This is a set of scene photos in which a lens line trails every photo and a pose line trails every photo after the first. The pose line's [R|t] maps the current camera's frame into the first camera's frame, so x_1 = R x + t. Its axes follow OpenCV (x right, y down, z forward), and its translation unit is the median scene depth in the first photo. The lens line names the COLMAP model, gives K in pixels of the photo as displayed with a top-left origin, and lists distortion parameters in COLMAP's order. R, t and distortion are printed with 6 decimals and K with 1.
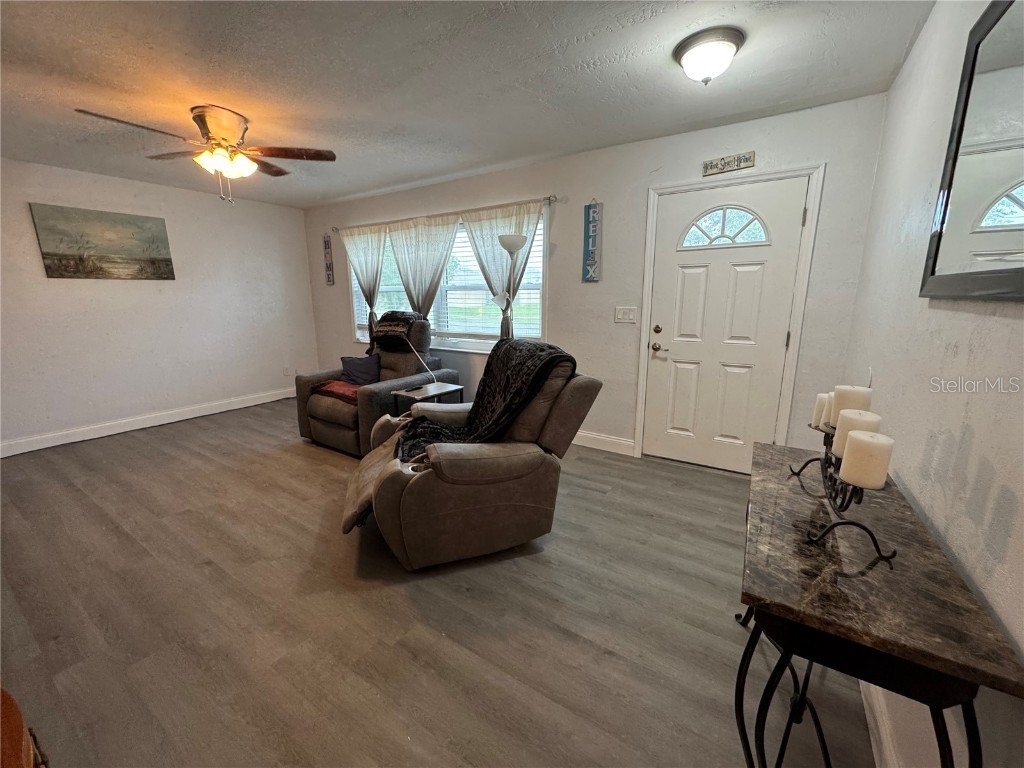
lens RADIAL K [[407.8, 0, 511.3], [0, 407.8, 381.4], [0, 0, 1]] dist [-0.002718, -0.000228]
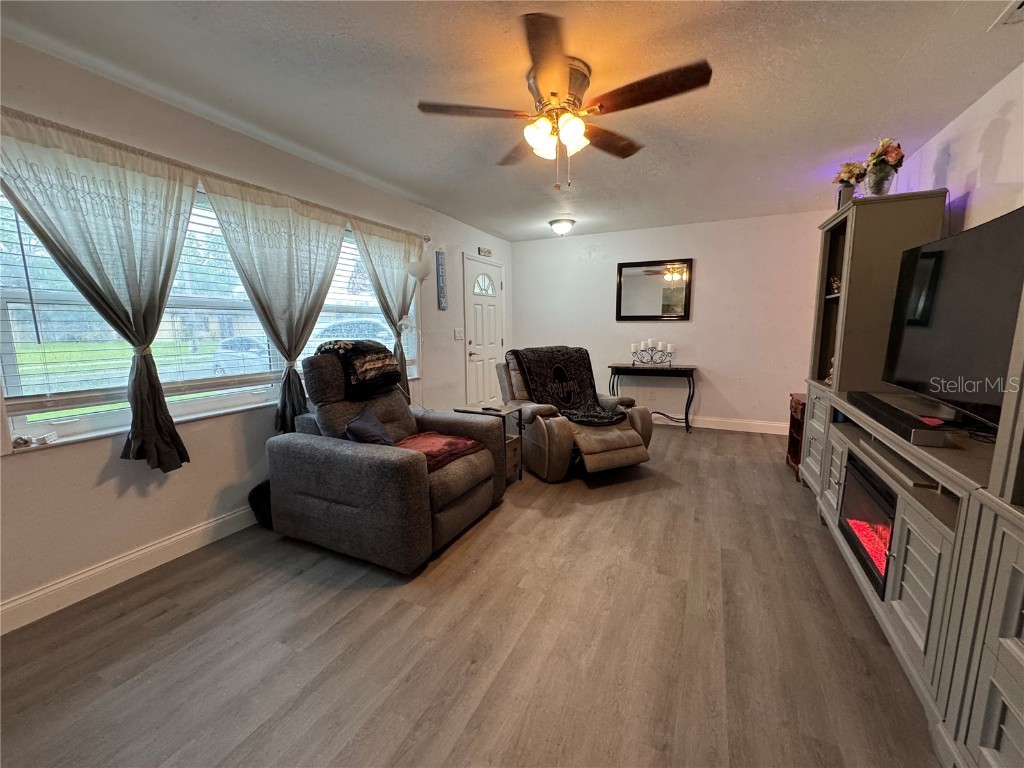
lens RADIAL K [[407.8, 0, 511.3], [0, 407.8, 381.4], [0, 0, 1]] dist [-0.002718, -0.000228]
pose [[-0.123539, -0.131659, 0.983567, -1.136384], [0.211425, 0.964910, 0.155717, -0.181153], [-0.969555, 0.227188, -0.091368, 0.958770]]
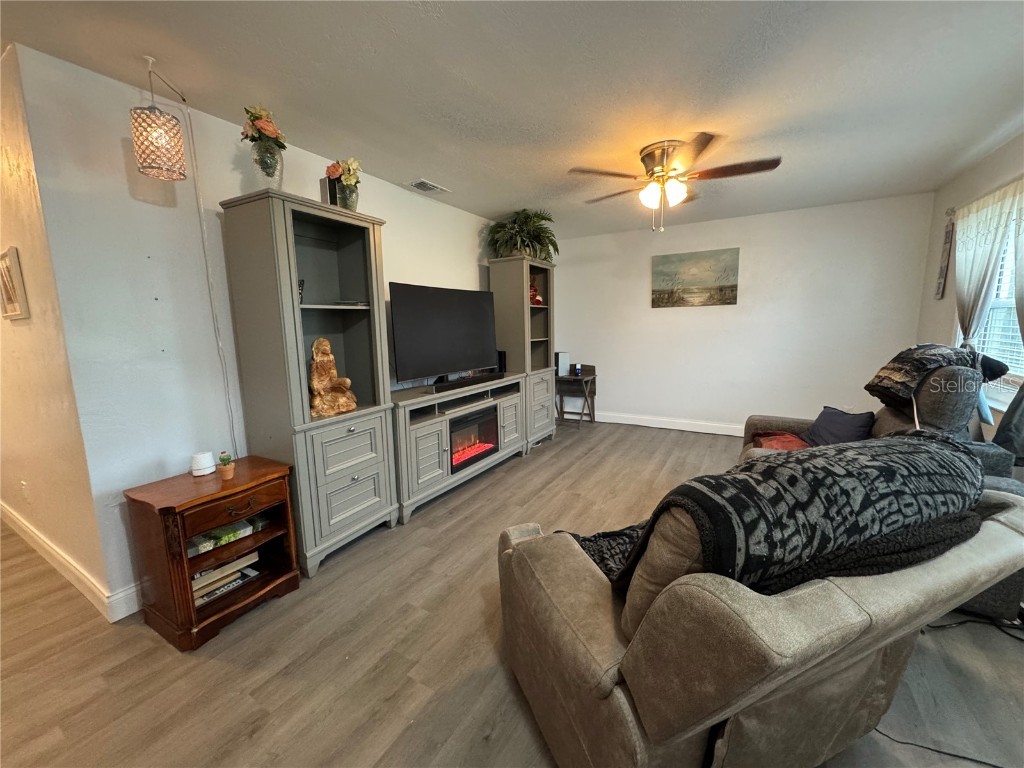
lens RADIAL K [[407.8, 0, 511.3], [0, 407.8, 381.4], [0, 0, 1]] dist [-0.002718, -0.000228]
pose [[0.046792, 0.143333, -0.988568, 0.280238], [-0.184856, 0.973800, 0.132442, -0.109026], [0.981651, 0.176546, 0.072062, 0.485942]]
